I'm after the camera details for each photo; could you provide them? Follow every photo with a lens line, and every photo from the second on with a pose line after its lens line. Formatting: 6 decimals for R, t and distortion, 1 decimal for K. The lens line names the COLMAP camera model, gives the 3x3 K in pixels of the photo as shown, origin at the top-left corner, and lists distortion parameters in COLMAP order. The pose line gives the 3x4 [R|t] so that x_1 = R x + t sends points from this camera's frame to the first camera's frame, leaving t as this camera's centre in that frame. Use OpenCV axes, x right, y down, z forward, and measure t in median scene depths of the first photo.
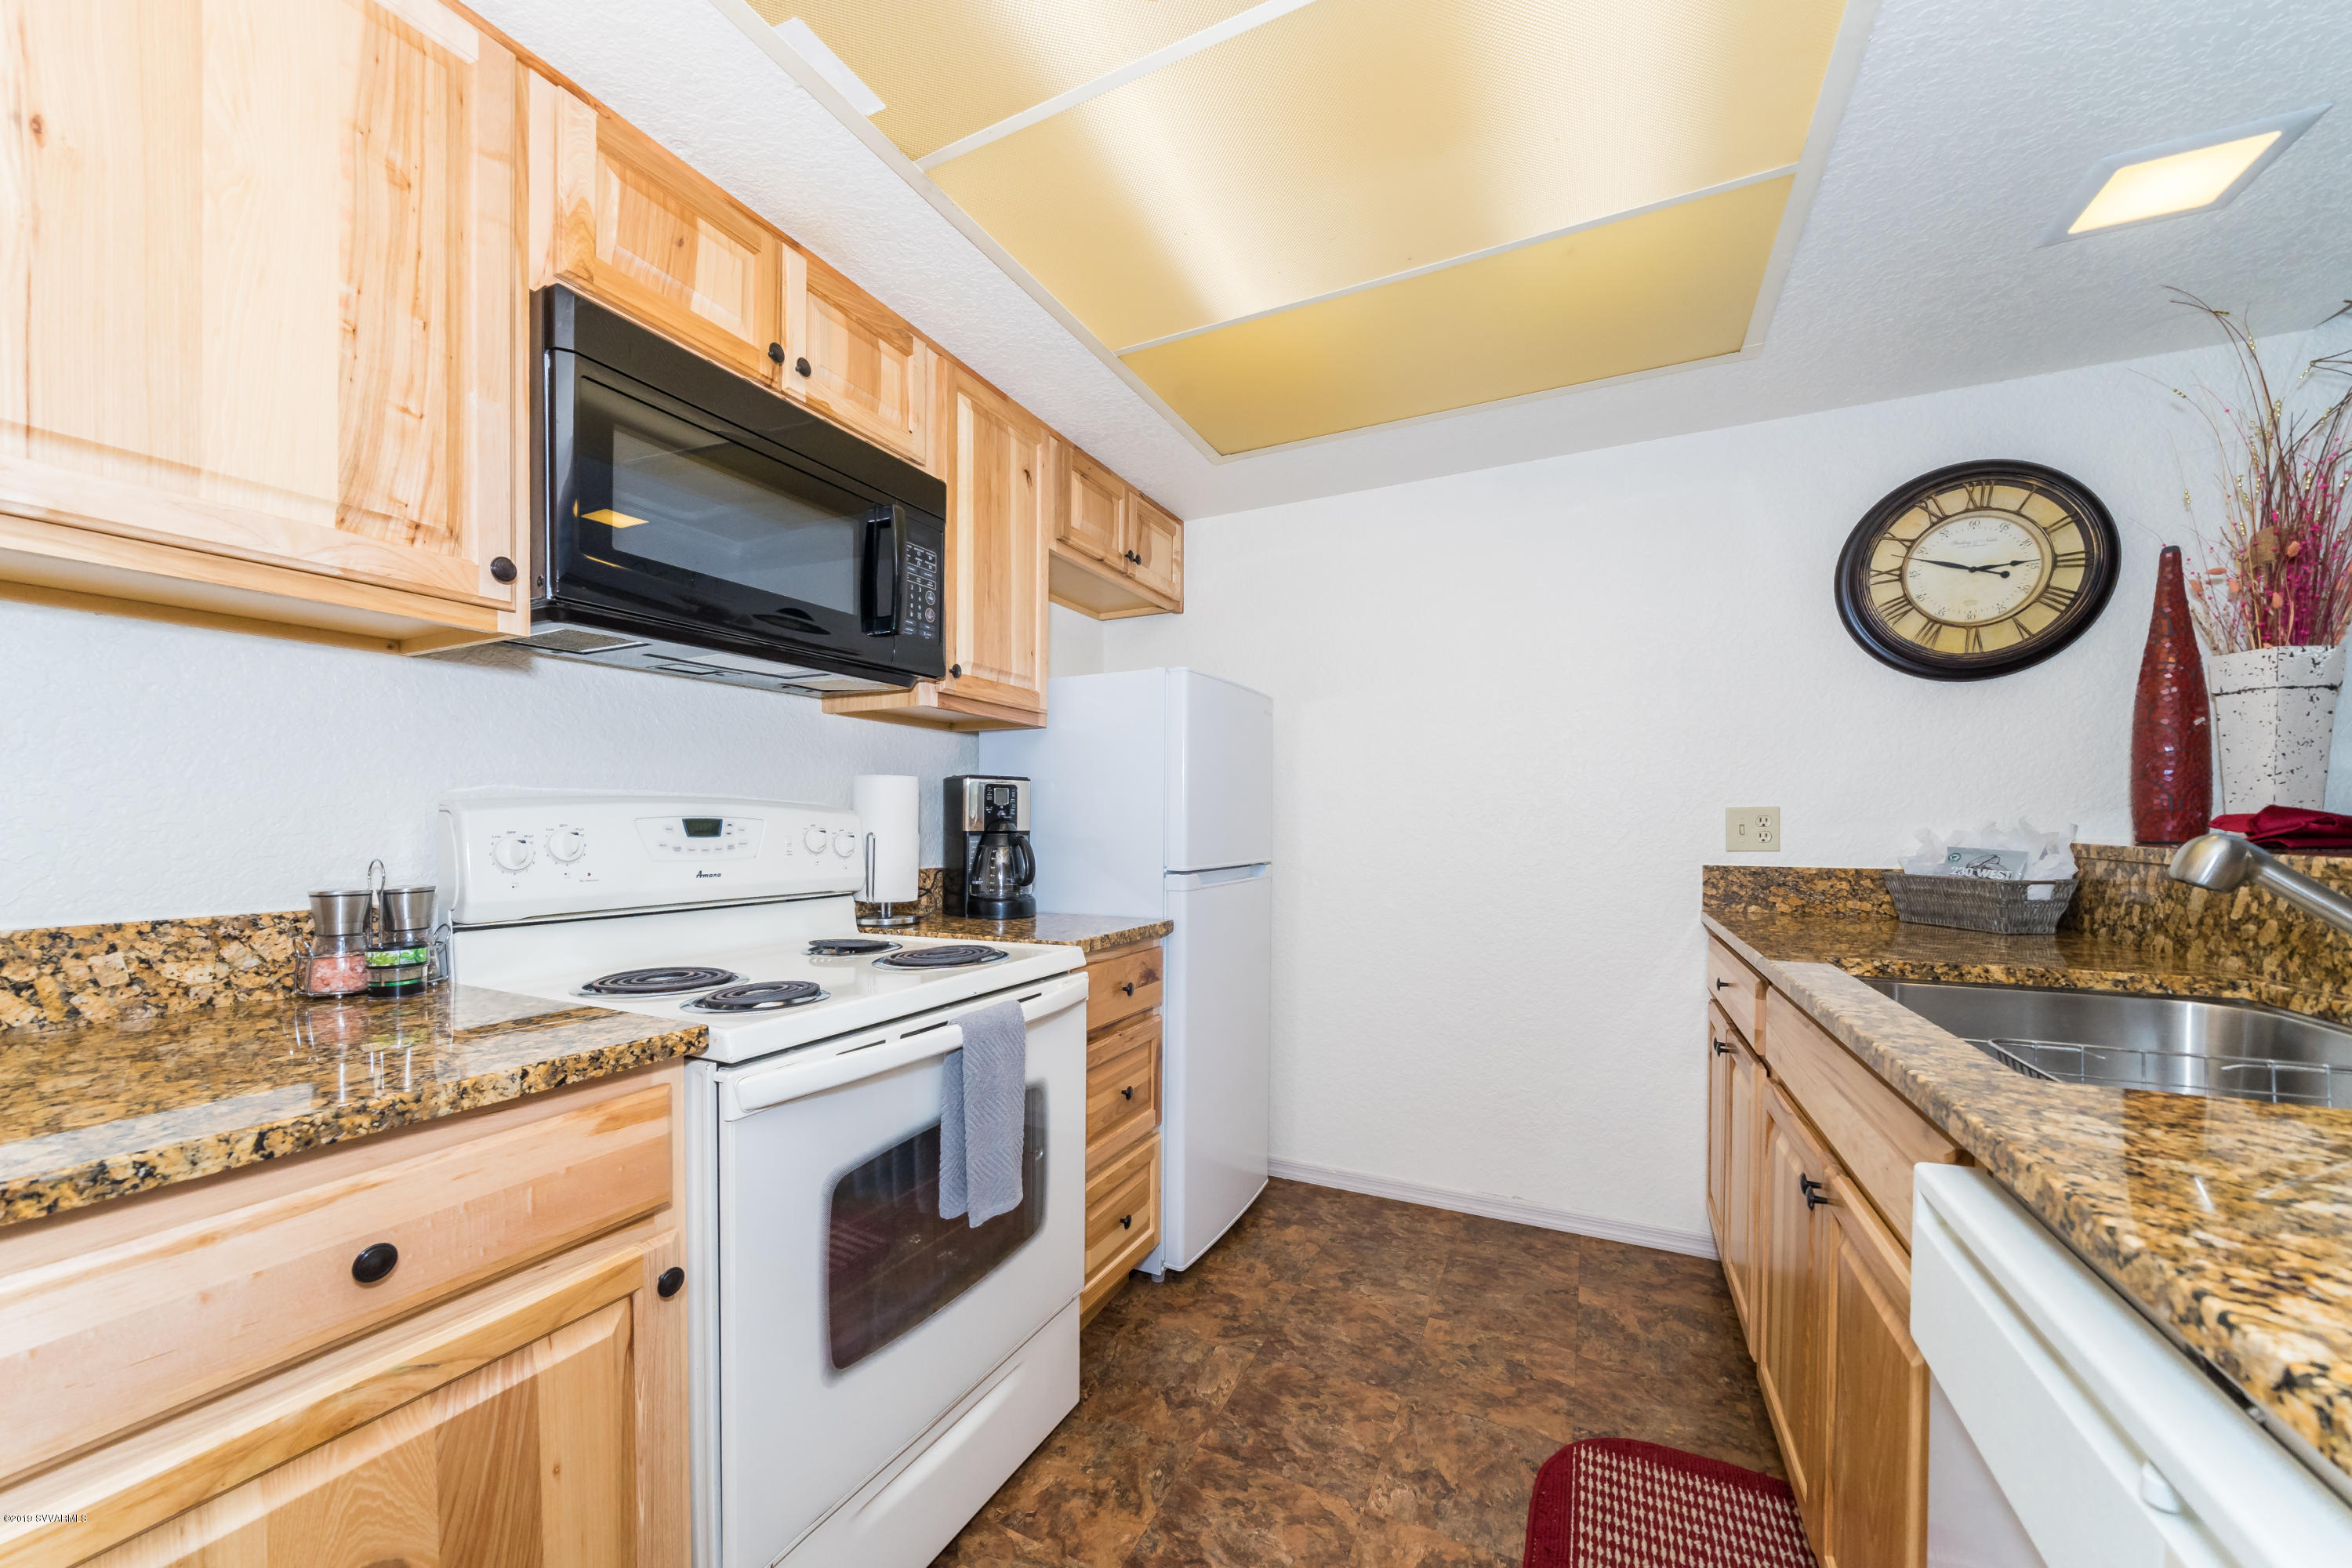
lens RADIAL K [[885.6, 0, 1147.6], [0, 885.6, 831.4], [0, 0, 1]] dist [-0.000655, -0.000248]
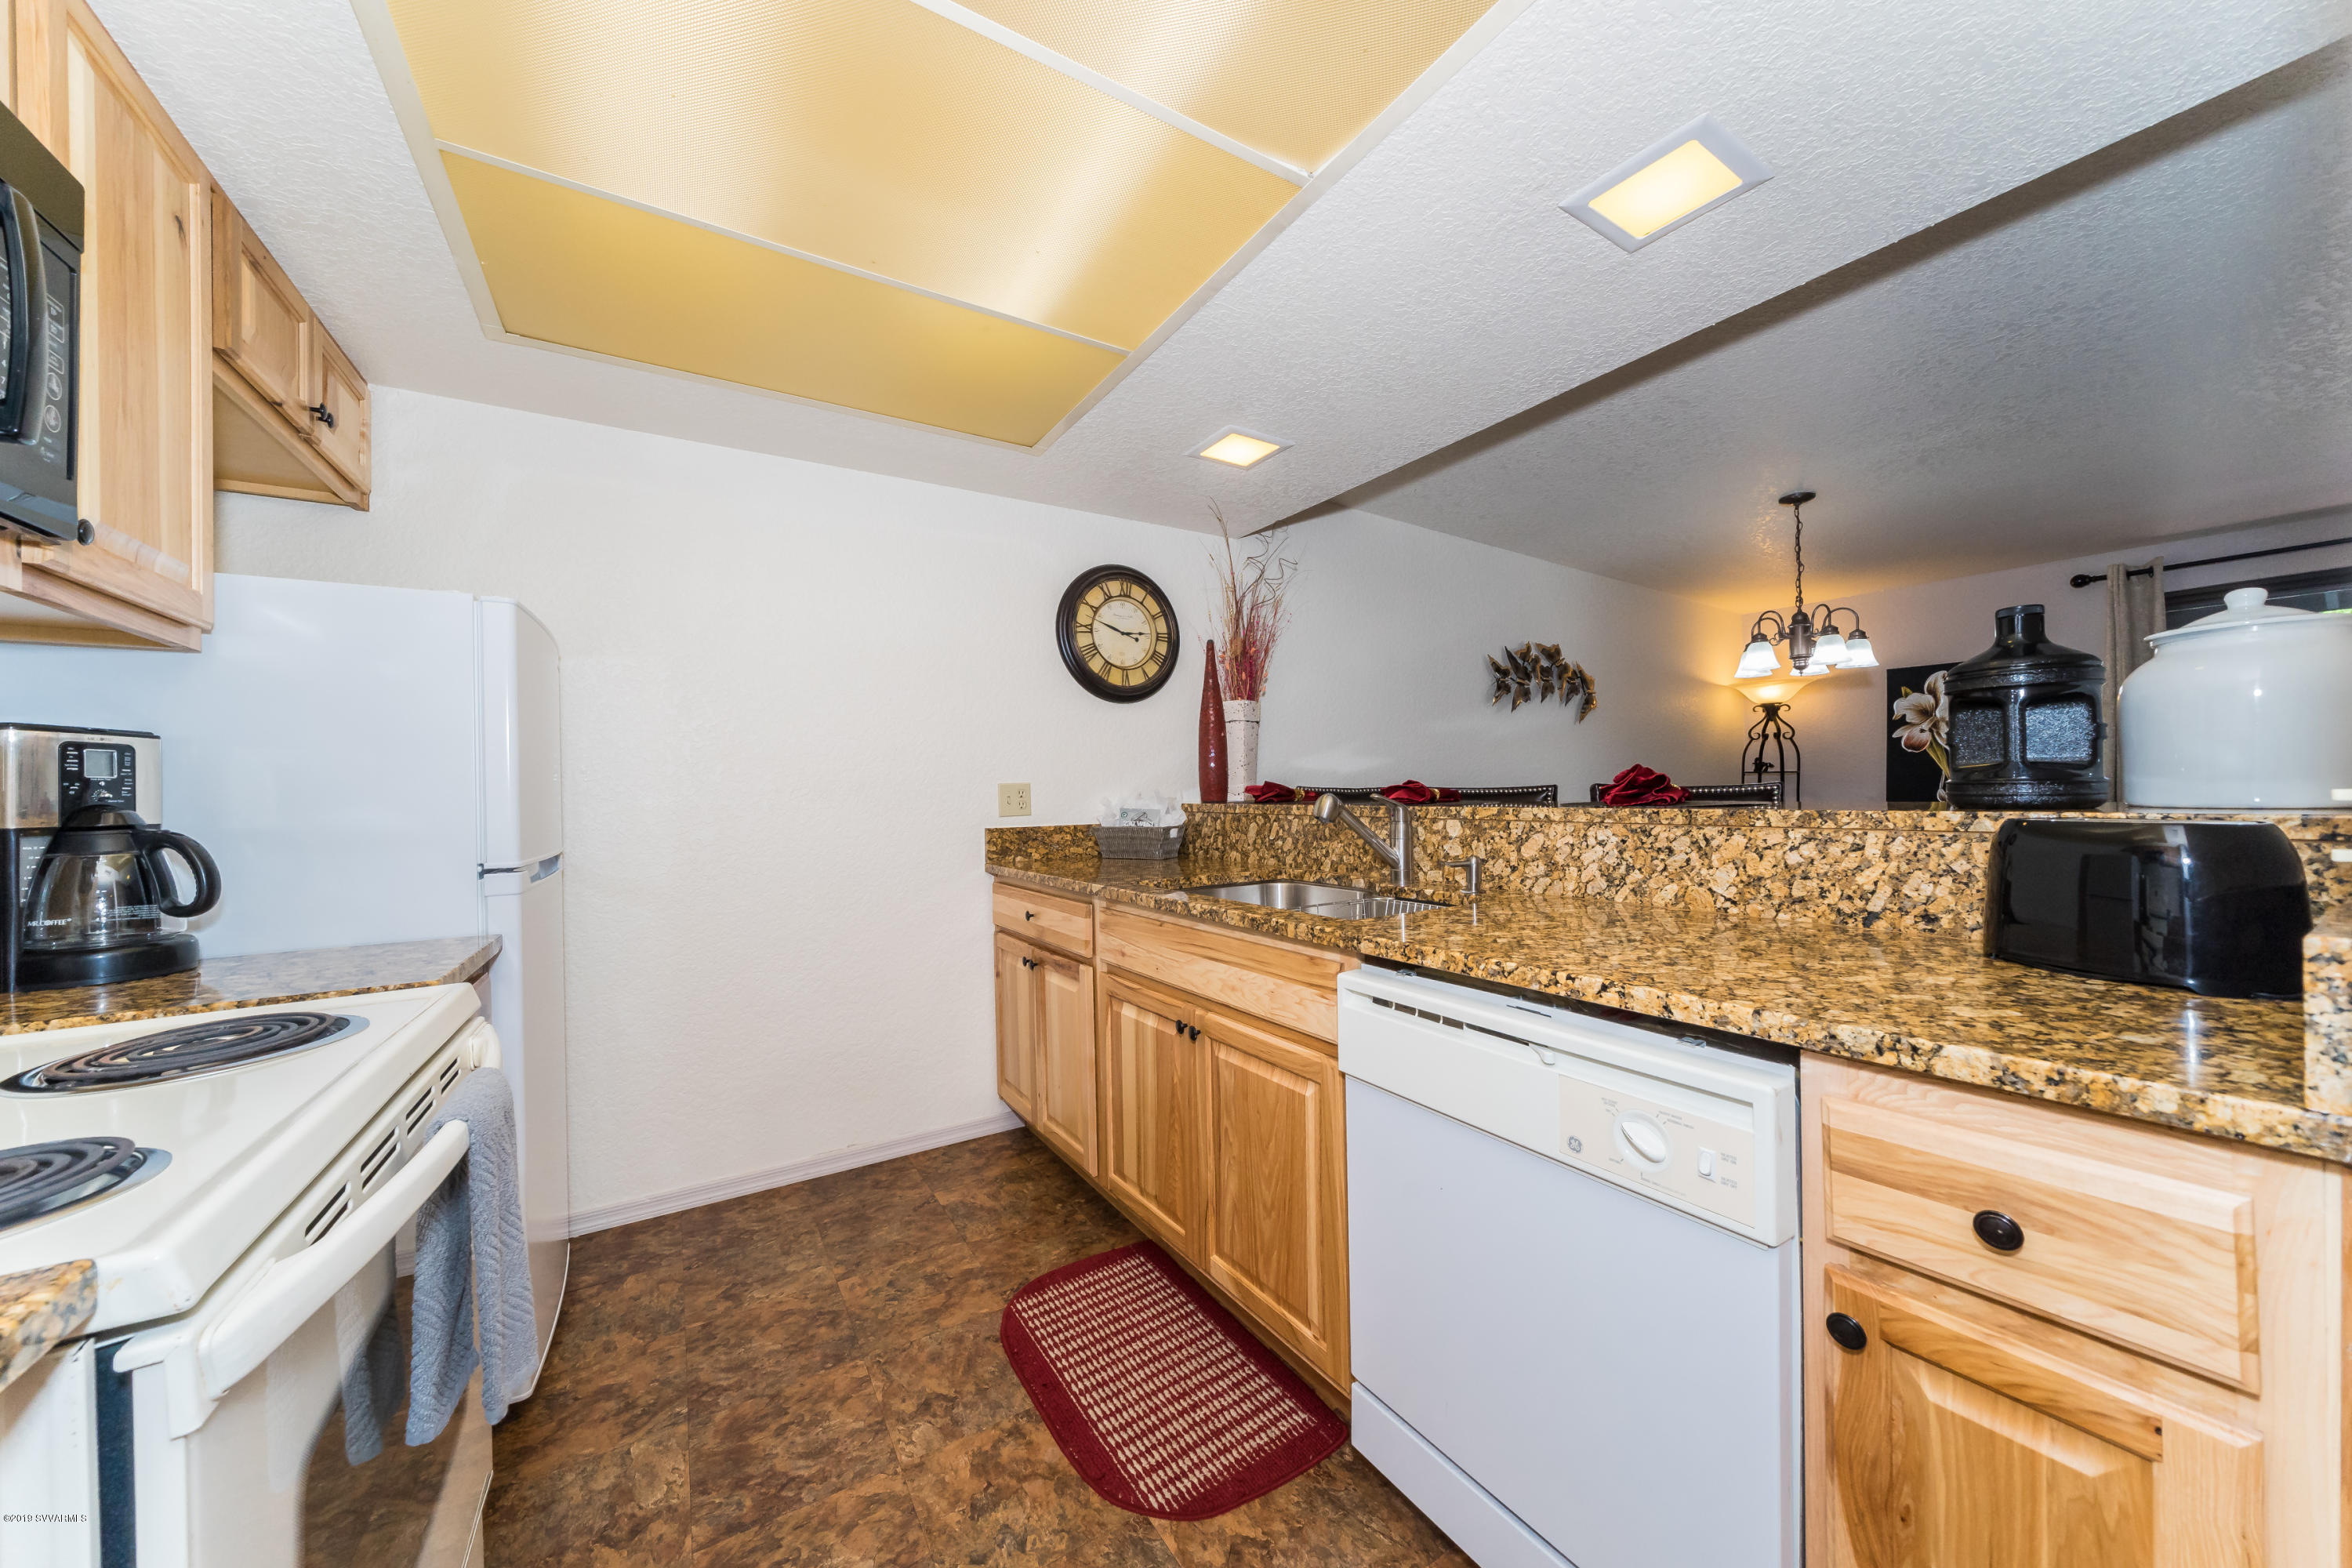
lens RADIAL K [[827.3, 0, 1188.7], [0, 827.3, 793.6], [0, 0, 1]] dist [-0.000889, -0.000115]
pose [[0.508286, -0.011544, 0.861111, -0.289935], [0.027978, 0.999604, -0.003114, -0.000256], [-0.860734, 0.025675, 0.508408, 0.151121]]
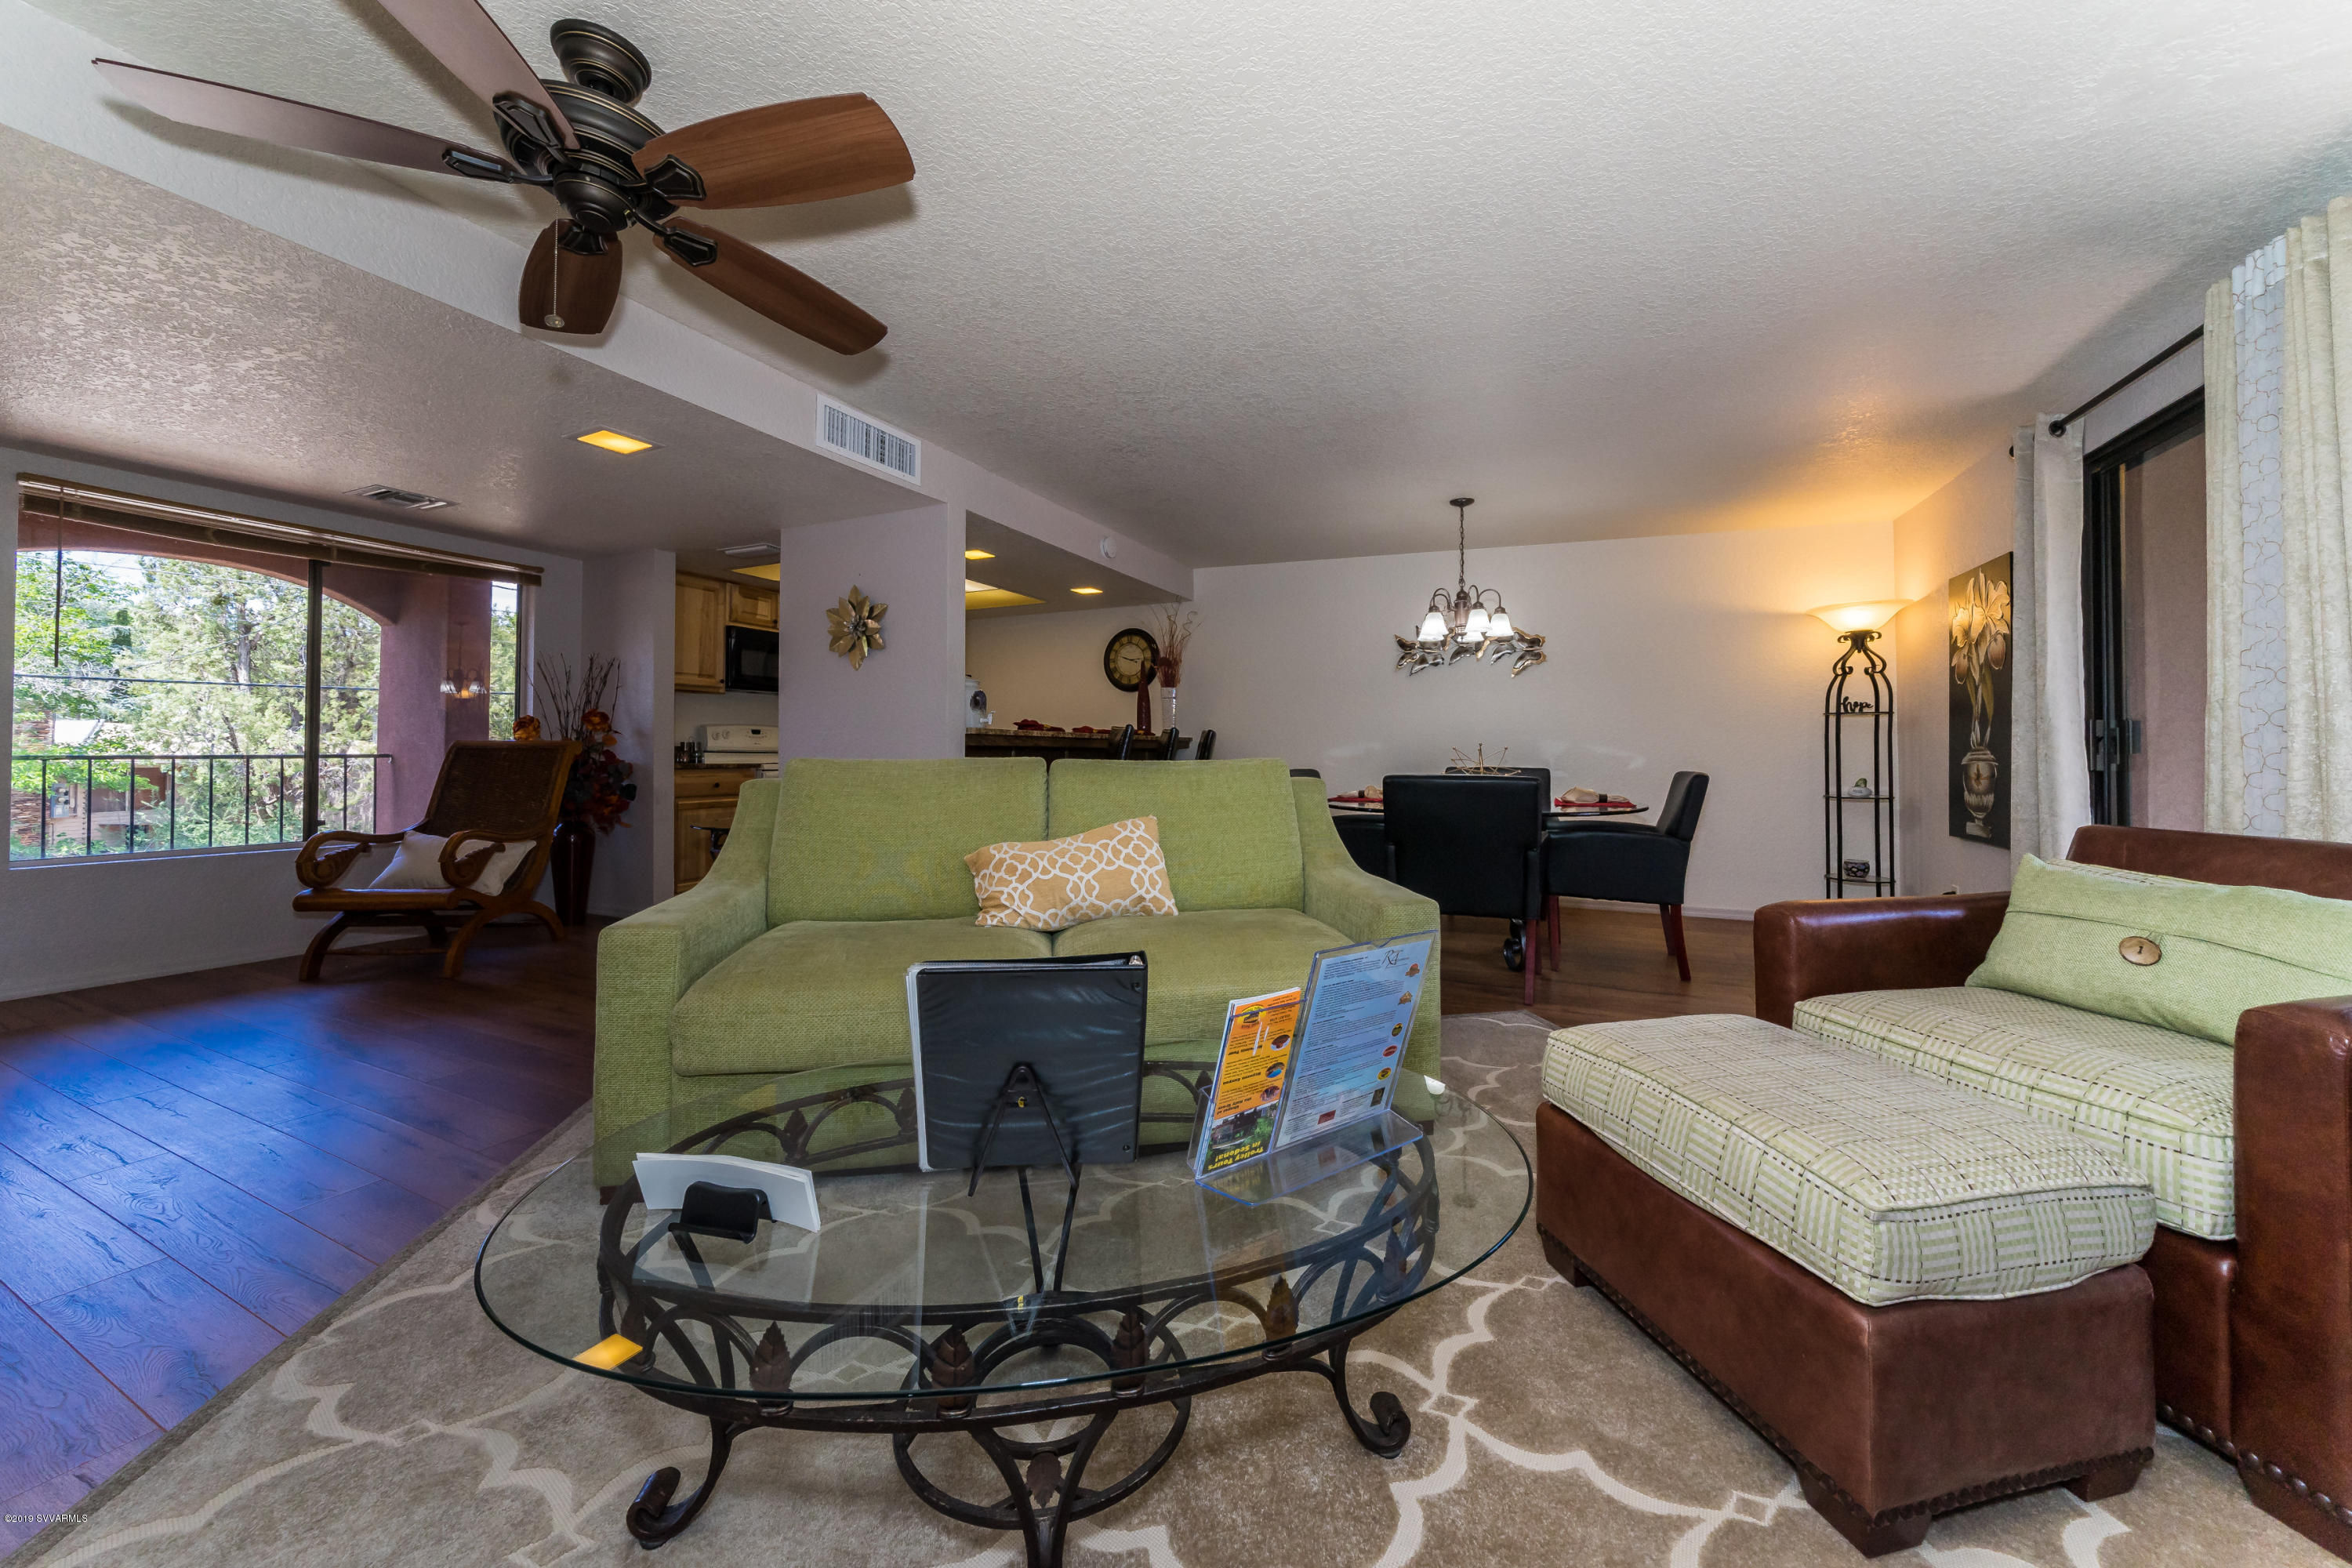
lens RADIAL K [[832.2, 0, 1165.5], [0, 832.2, 743.9], [0, 0, 1]] dist [-0.000164, 0.000120]
pose [[0.999637, 0.001806, 0.026871, 0.984569], [-0.001063, 0.999618, -0.027626, 0.118509], [-0.026911, 0.027587, 0.999257, -2.226784]]
